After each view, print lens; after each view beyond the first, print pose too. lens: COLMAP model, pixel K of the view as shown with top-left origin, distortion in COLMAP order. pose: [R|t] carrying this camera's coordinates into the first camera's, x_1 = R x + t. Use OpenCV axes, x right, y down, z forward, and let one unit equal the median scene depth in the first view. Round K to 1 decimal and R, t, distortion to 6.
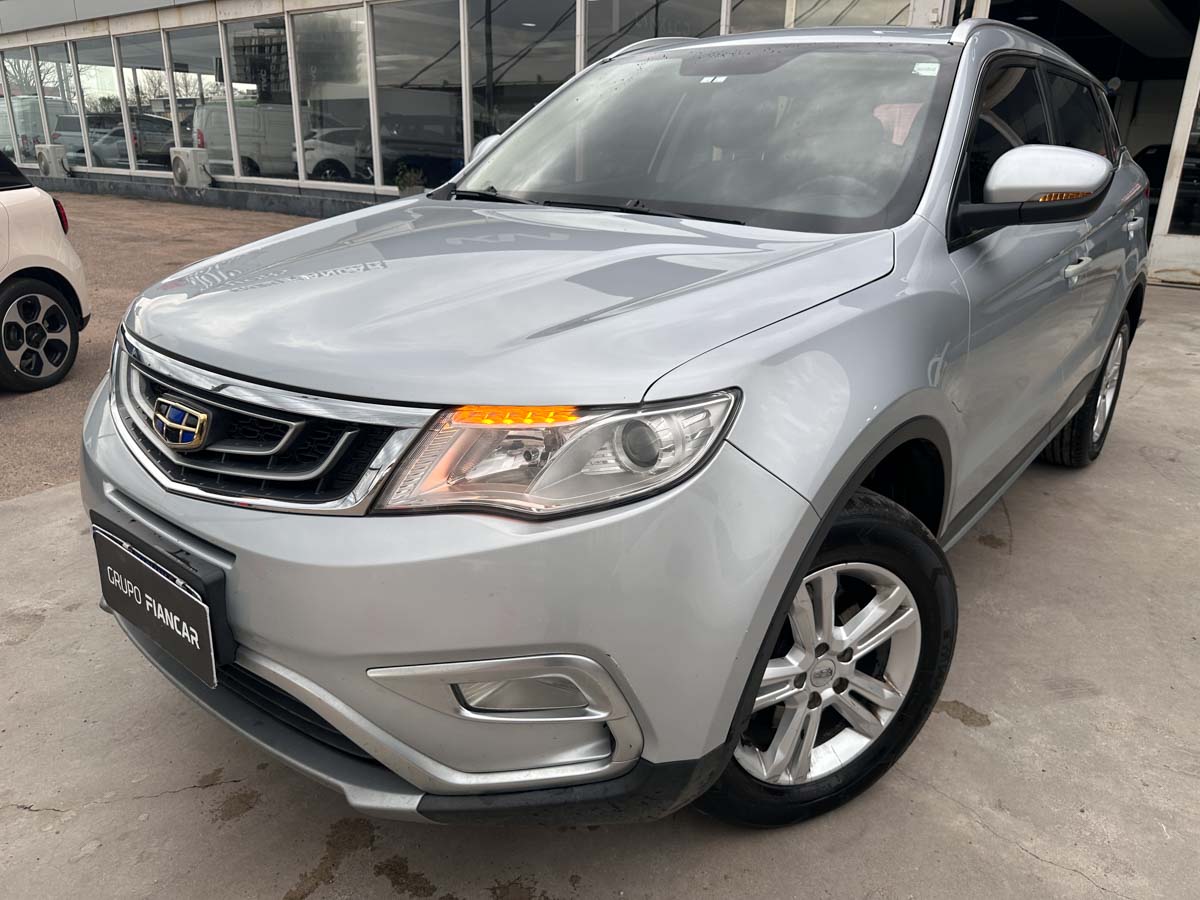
lens RADIAL K [[857.8, 0, 606.4], [0, 857.8, 448.0], [0, 0, 1]] dist [0.017687, -0.023439]
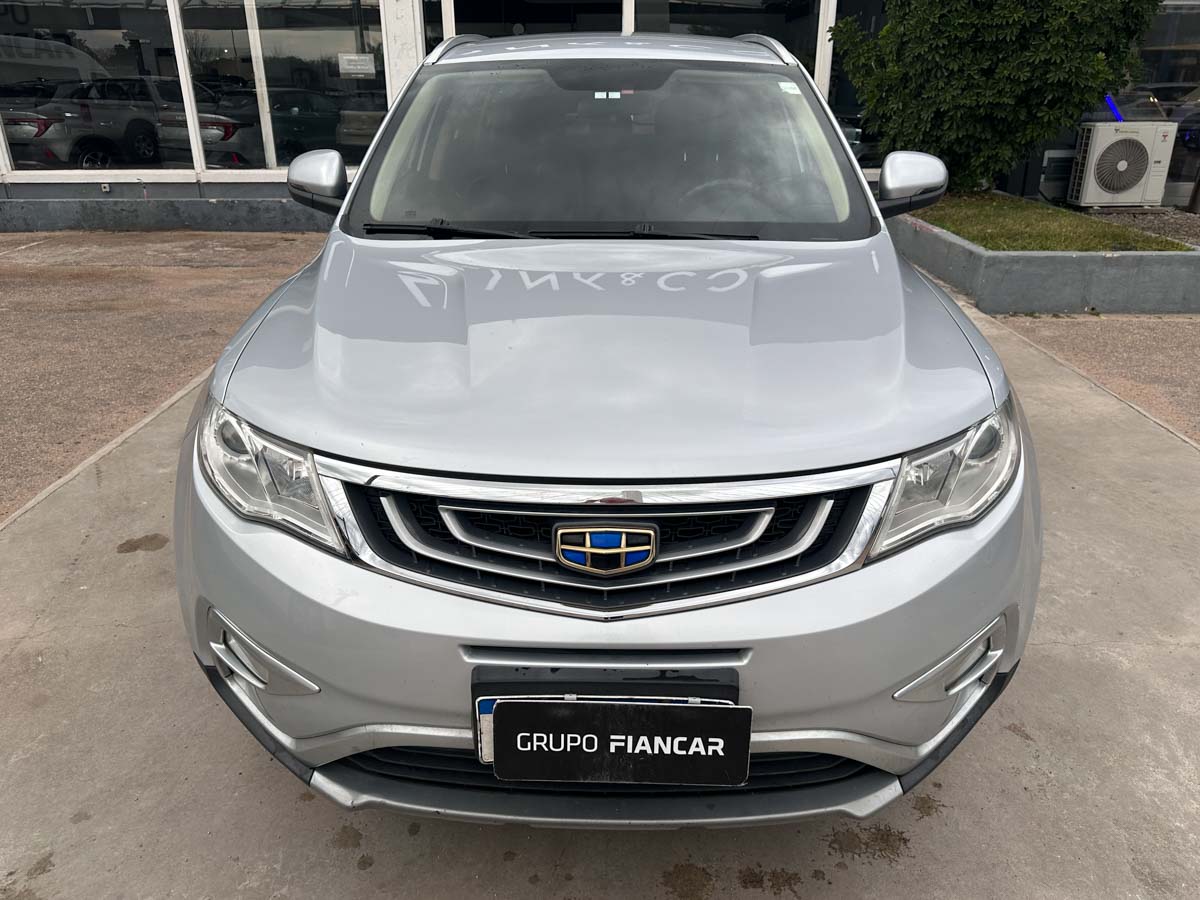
lens RADIAL K [[857.8, 0, 595.4], [0, 857.8, 446.0], [0, 0, 1]] dist [0.017687, -0.023439]
pose [[0.794152, -0.255294, 0.551495, -1.016130], [0.221861, 0.966642, 0.127991, -0.262280], [-0.565774, 0.020711, 0.824300, 0.252456]]
